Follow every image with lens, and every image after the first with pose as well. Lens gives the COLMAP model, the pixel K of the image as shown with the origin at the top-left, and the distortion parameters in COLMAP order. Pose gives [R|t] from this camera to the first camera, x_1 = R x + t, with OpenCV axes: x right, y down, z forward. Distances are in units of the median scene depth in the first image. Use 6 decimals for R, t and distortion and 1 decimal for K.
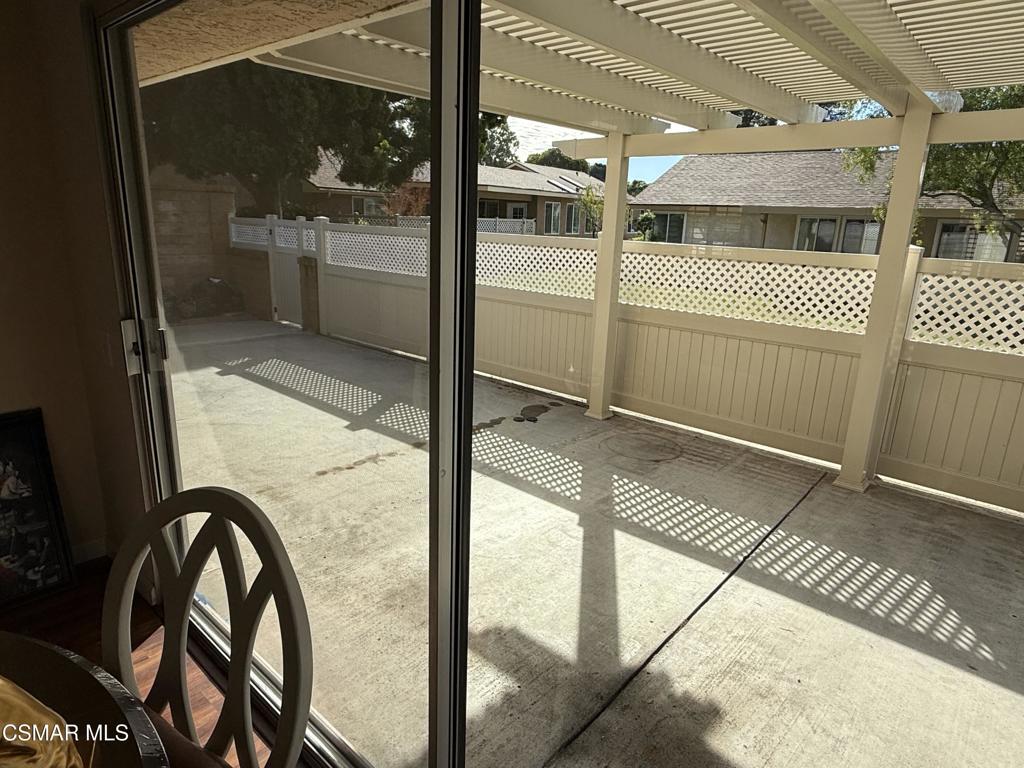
lens RADIAL K [[615.2, 0, 512.0], [0, 615.2, 384.0], [0, 0, 1]] dist [0.003018, -0.000053]
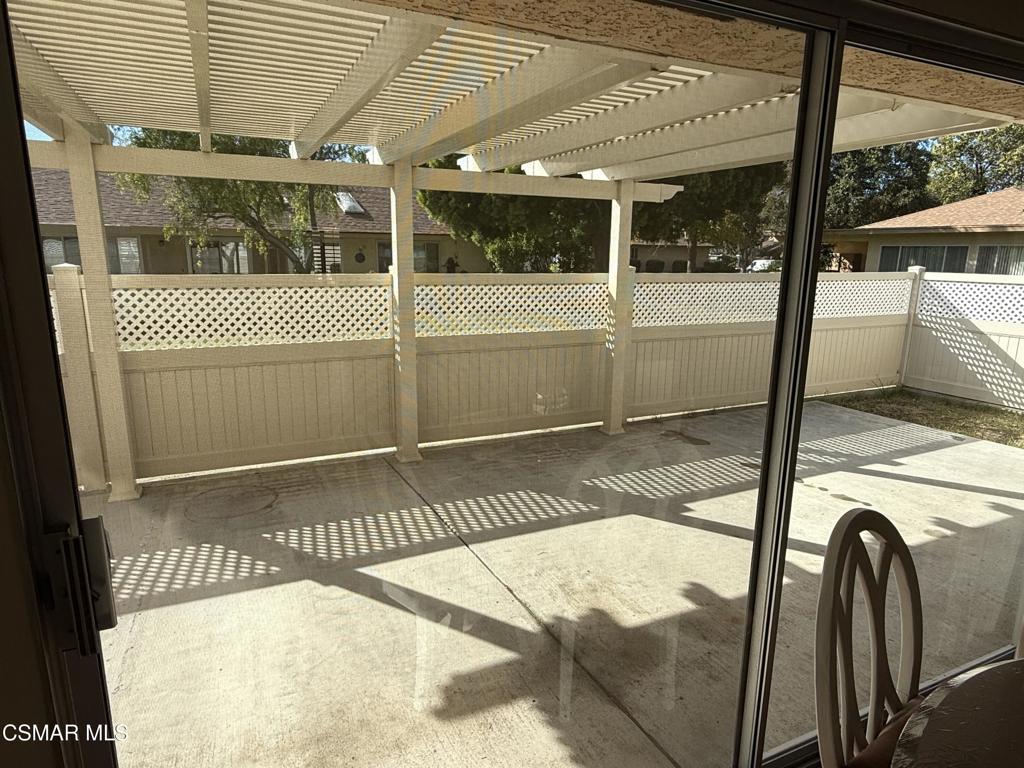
lens RADIAL K [[615.2, 0, 512.0], [0, 615.2, 384.0], [0, 0, 1]] dist [0.003018, -0.000053]
pose [[0.404365, -0.221654, 0.887332, -0.420351], [0.242548, 0.961439, 0.129635, -0.087992], [-0.881850, 0.162801, 0.442534, 0.247125]]
